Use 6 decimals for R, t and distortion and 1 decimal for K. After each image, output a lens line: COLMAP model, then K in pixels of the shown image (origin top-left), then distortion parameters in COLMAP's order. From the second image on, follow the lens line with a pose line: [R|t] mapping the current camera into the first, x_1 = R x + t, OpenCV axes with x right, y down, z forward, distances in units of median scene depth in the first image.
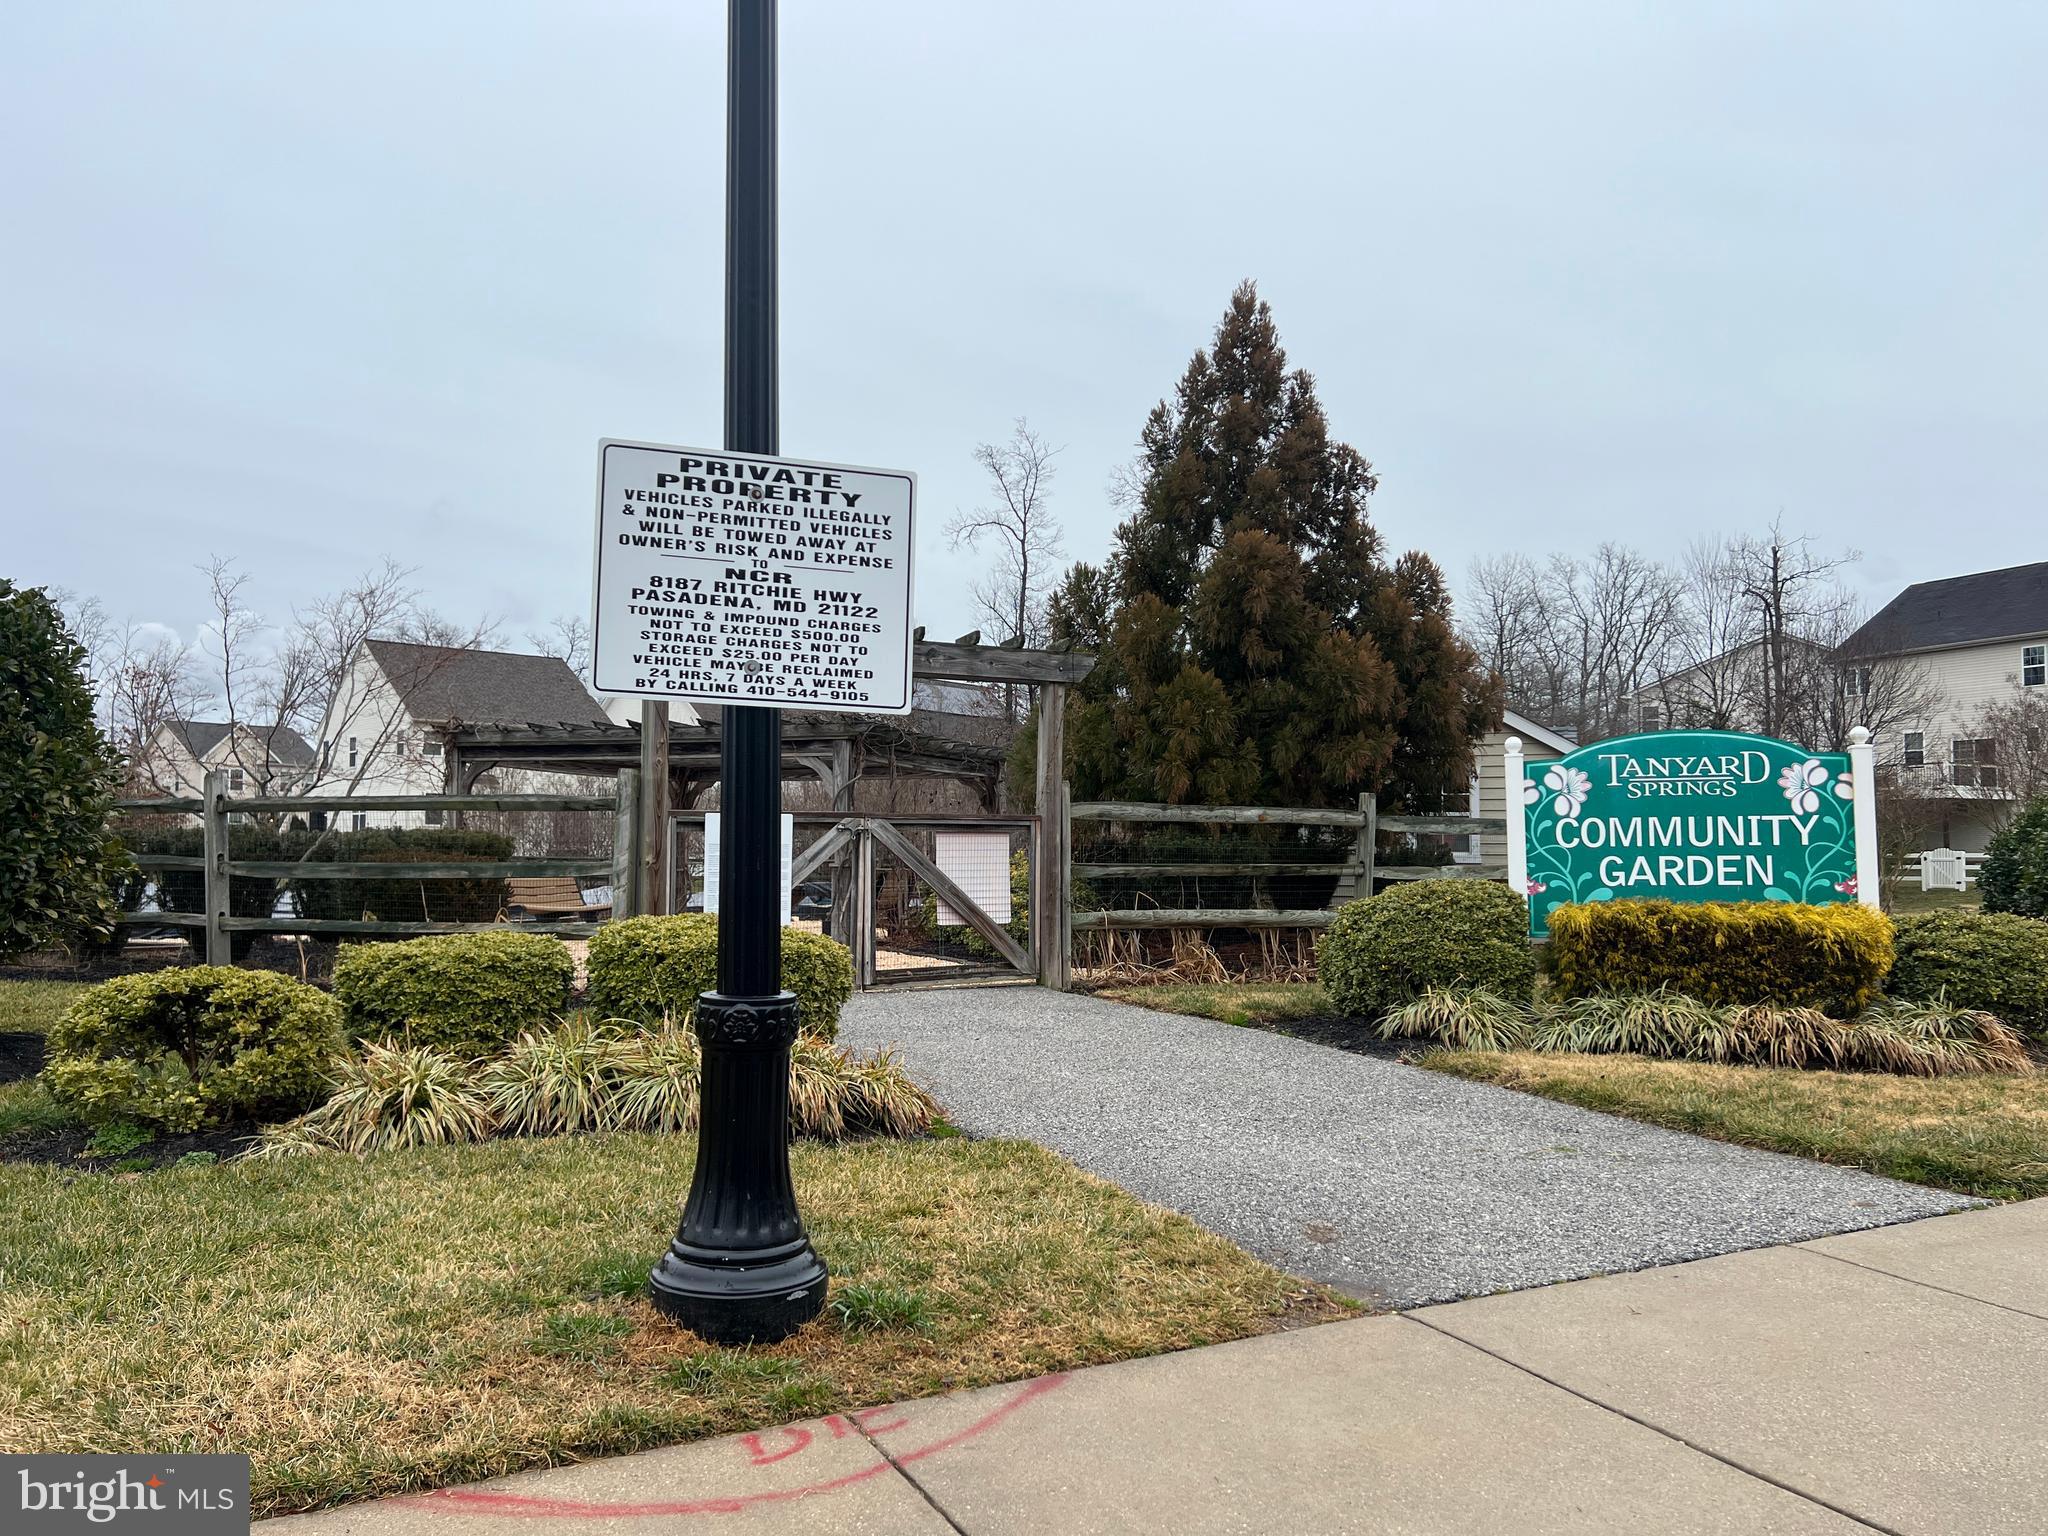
lens RADIAL K [[1579.0, 0, 1021.6], [0, 1579.0, 768.6], [0, 0, 1]] dist [0.042703, -0.042295]
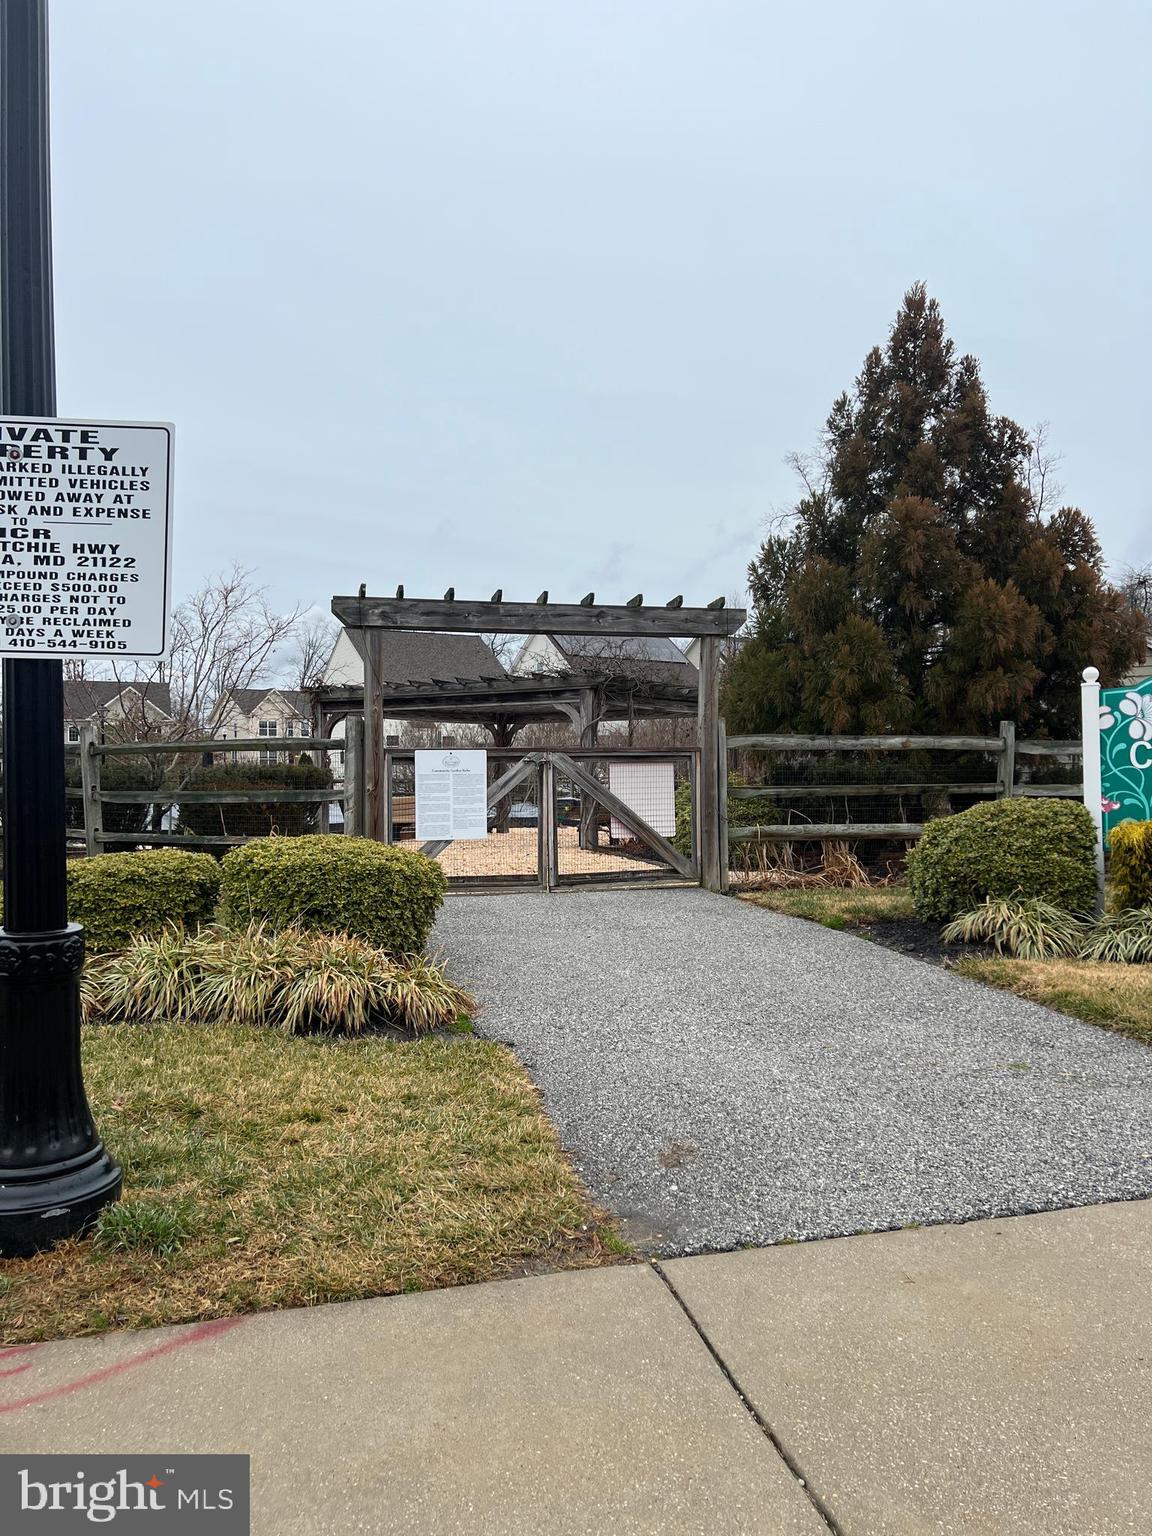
lens RADIAL K [[1184.3, 0, 577.6], [0, 1184.3, 771.1], [0, 0, 1]] dist [0.042703, -0.042295]
pose [[0.974555, -0.013771, -0.223725, 0.133422], [0.025237, 0.998506, 0.048474, 0.002472], [0.222723, -0.052887, 0.973446, 0.110409]]
